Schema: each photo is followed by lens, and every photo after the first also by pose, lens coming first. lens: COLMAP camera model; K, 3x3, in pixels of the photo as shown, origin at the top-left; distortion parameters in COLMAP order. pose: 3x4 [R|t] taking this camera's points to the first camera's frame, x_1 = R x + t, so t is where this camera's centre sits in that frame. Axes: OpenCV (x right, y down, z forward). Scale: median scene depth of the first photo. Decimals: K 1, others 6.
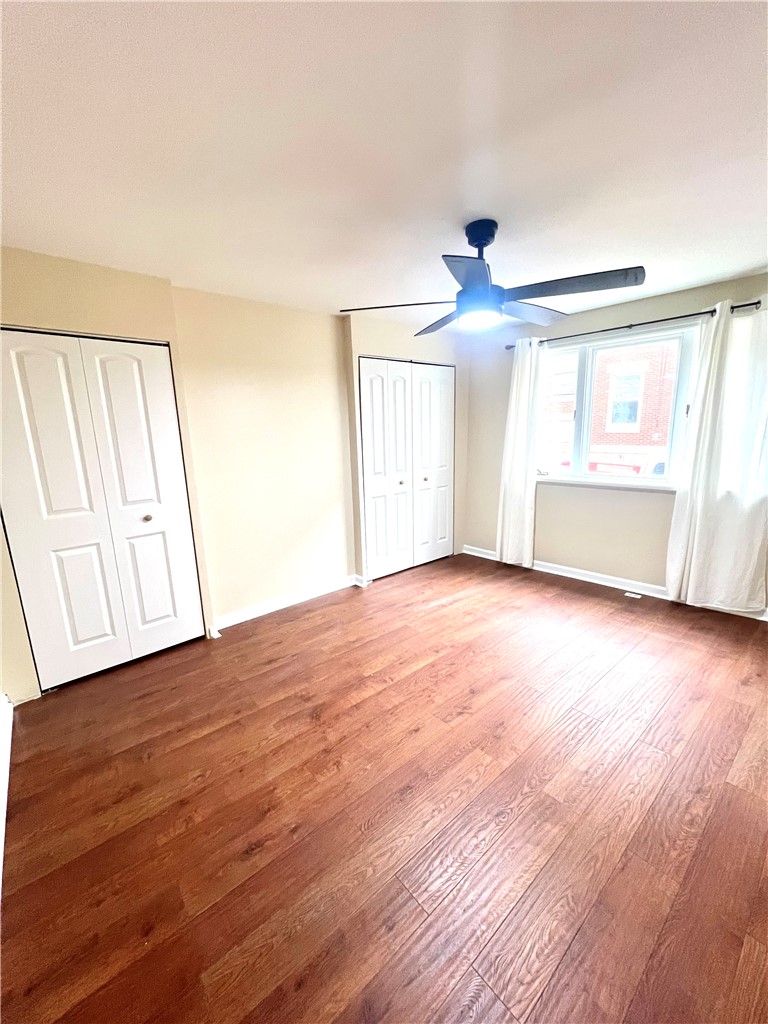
lens RADIAL K [[409.3, 0, 386.4], [0, 409.3, 510.6], [0, 0, 1]] dist [-0.001358, 0.000033]
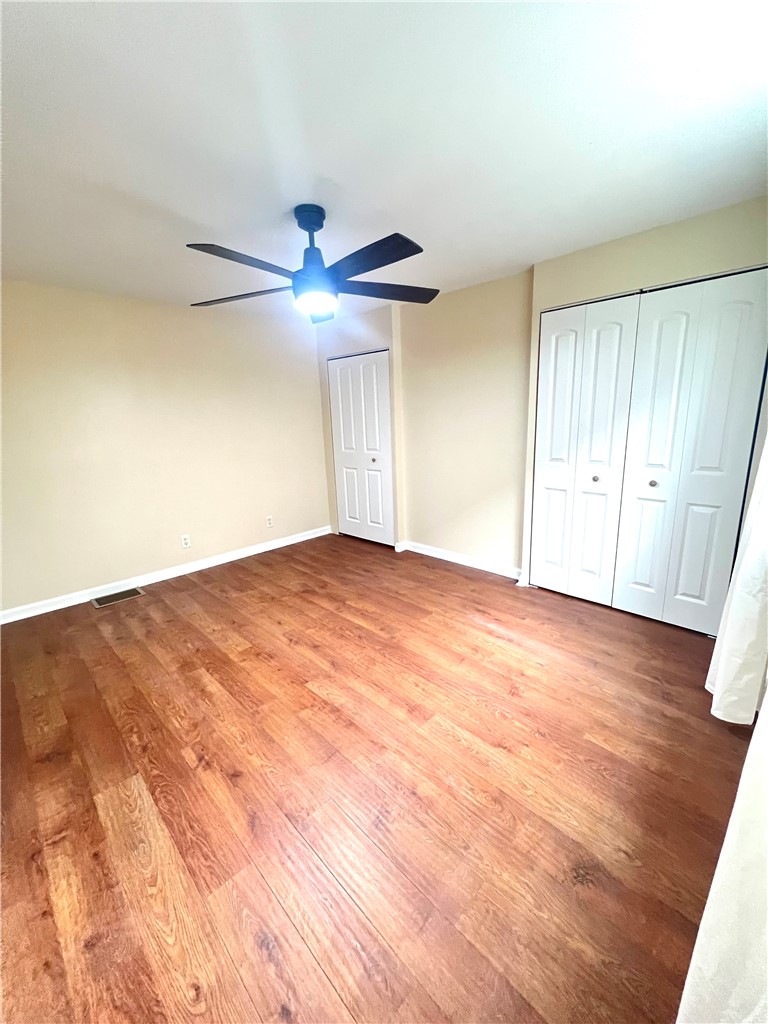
lens RADIAL K [[409.3, 0, 386.4], [0, 409.3, 510.6], [0, 0, 1]] dist [-0.001358, 0.000033]
pose [[0.087764, 0.257660, -0.962241, 0.962623], [-0.167693, 0.956005, 0.240695, -0.173842], [0.981925, 0.140237, 0.127111, 0.785113]]
